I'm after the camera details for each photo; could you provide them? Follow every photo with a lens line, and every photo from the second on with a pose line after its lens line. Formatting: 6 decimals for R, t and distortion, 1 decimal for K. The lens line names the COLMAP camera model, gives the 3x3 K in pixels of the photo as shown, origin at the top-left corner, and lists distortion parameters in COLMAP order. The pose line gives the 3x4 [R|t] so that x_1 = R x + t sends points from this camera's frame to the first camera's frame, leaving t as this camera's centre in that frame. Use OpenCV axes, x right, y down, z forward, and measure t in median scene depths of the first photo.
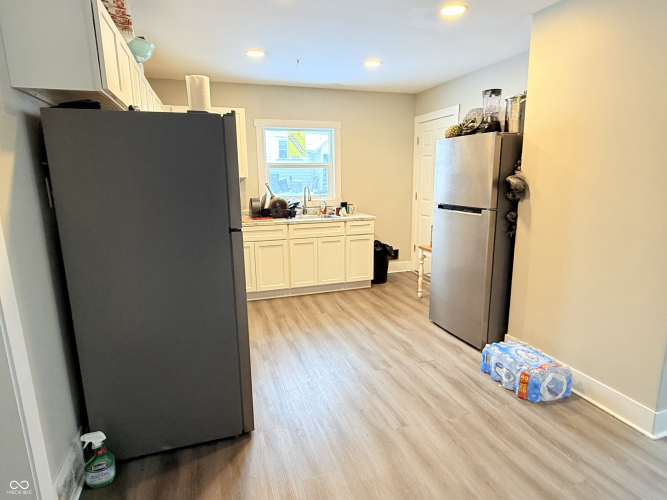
lens RADIAL K [[371.4, 0, 324.1], [0, 371.4, 251.4], [0, 0, 1]] dist [0.001701, 0.000095]
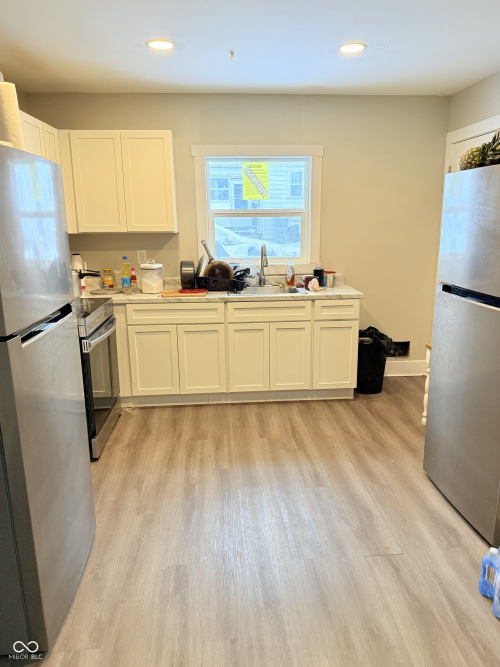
lens RADIAL K [[477.6, 0, 250.0], [0, 477.6, 333.5], [0, 0, 1]] dist [0.137114, -0.213601]
pose [[0.973676, 0.055740, -0.221016, 0.142219], [-0.047888, 0.998022, 0.040727, -0.050425], [0.222849, -0.029071, 0.974419, 0.137292]]
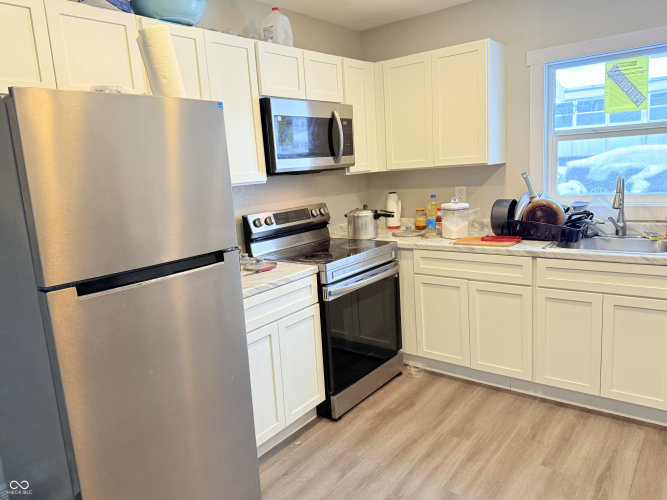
lens RADIAL K [[480.7, 0, 333.5], [0, 480.7, 250.0], [0, 0, 1]] dist [0.048998, -0.062196]
pose [[0.564796, 0.121087, -0.816299, 0.269904], [-0.111624, 0.991295, 0.069813, -0.094100], [0.817647, 0.051688, 0.573395, 0.396841]]
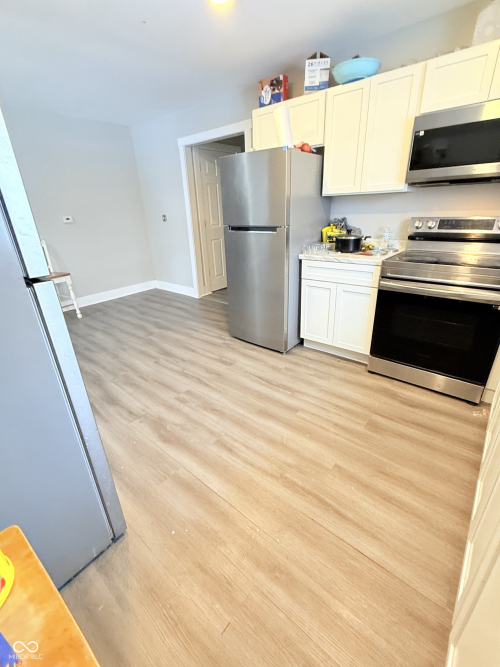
lens RADIAL K [[295.6, 0, 250.0], [0, 295.6, 333.5], [0, 0, 1]] dist [-0.001108, 0.000149]
pose [[-0.841489, 0.252793, -0.477485, 0.224657], [-0.063730, 0.831168, 0.552356, -0.189411], [0.536502, 0.495232, -0.683309, 1.013767]]
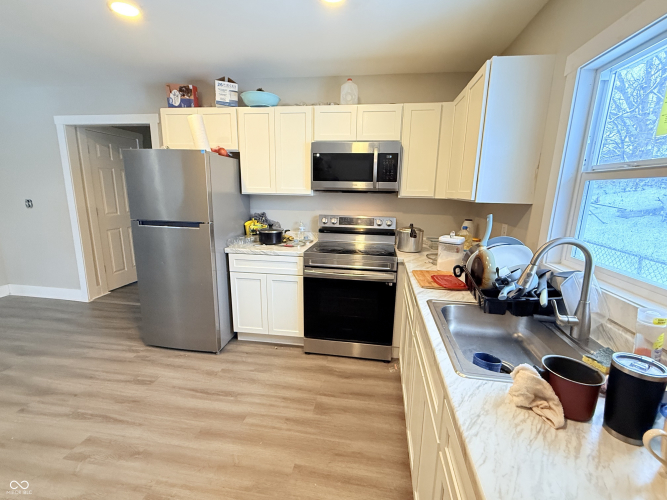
lens RADIAL K [[295.6, 0, 333.5], [0, 295.6, 250.0], [0, 0, 1]] dist [-0.001108, 0.000149]
pose [[-0.436050, 0.186900, -0.880301, 0.245950], [-0.198005, 0.934299, 0.296444, -0.215637], [0.877870, 0.303568, -0.370394, 0.993891]]
